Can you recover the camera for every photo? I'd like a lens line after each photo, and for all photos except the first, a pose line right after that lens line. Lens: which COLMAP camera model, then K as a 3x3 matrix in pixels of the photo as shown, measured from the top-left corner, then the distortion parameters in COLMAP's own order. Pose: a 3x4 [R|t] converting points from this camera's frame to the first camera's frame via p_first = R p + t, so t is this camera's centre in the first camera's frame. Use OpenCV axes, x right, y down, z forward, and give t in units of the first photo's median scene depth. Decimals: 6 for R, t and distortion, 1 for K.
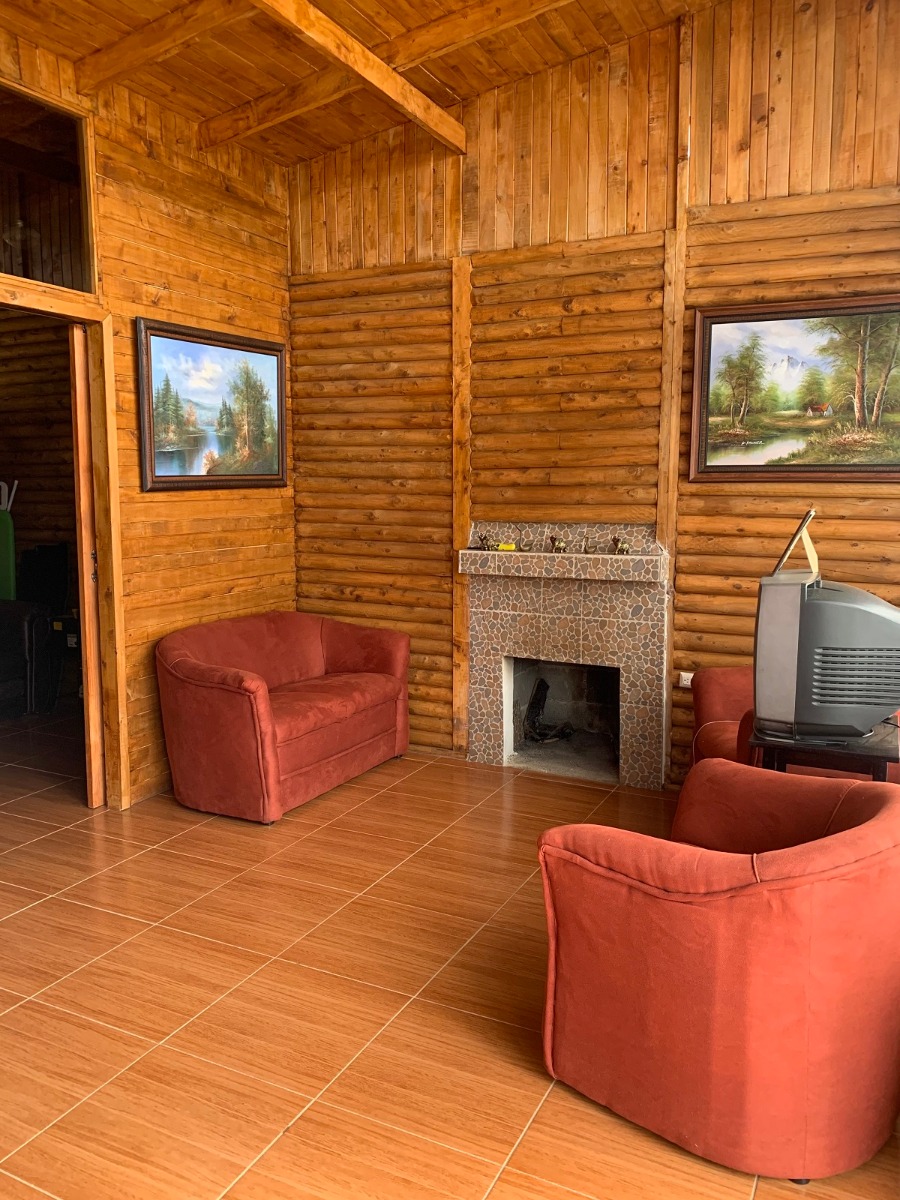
lens RADIAL K [[921.3, 0, 451.7], [0, 921.3, 604.4], [0, 0, 1]] dist [0.055075, -0.065694]
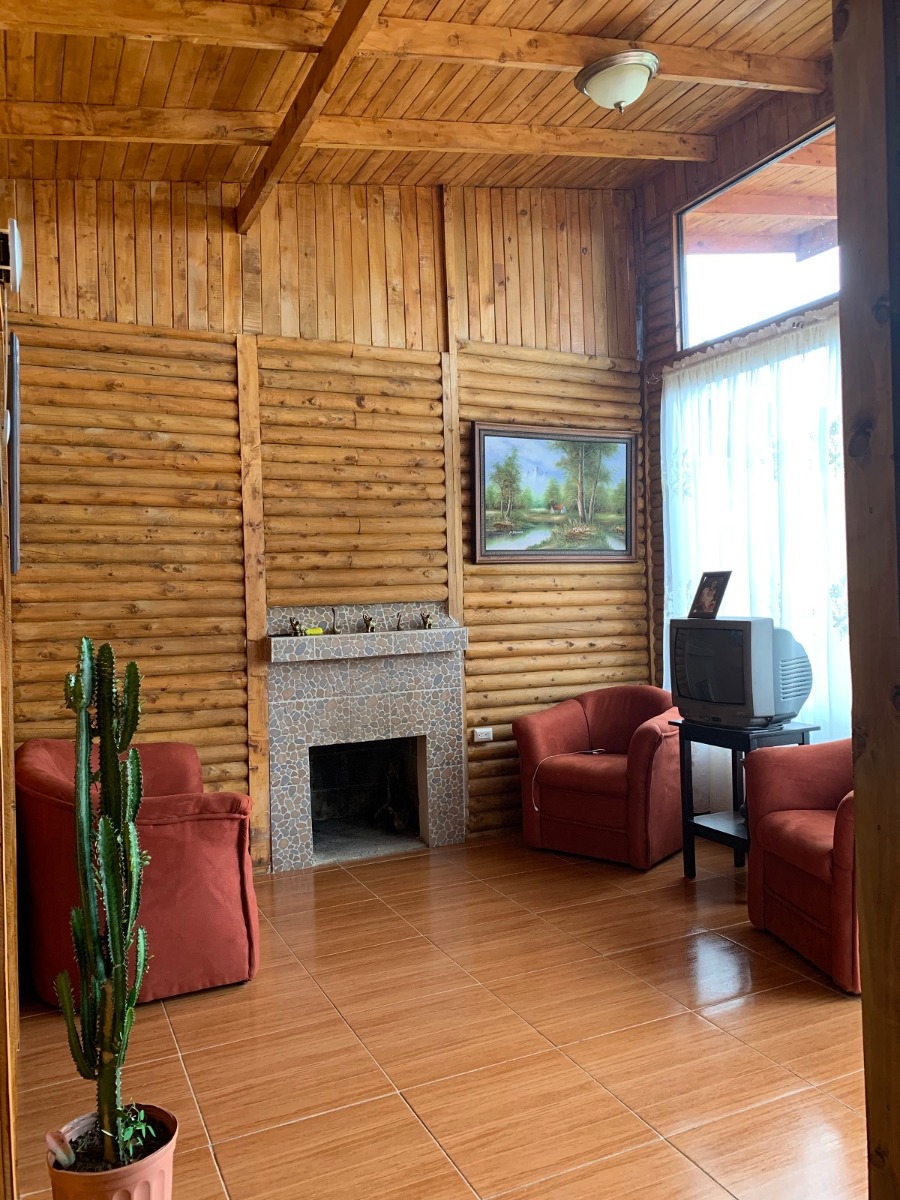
lens RADIAL K [[921.3, 0, 461.6], [0, 921.3, 600.2], [0, 0, 1]] dist [0.055075, -0.065694]
pose [[0.613700, -0.026813, 0.789084, -0.639673], [0.131088, 0.989012, -0.068345, -0.008195], [-0.778581, 0.145383, 0.610472, 0.288818]]
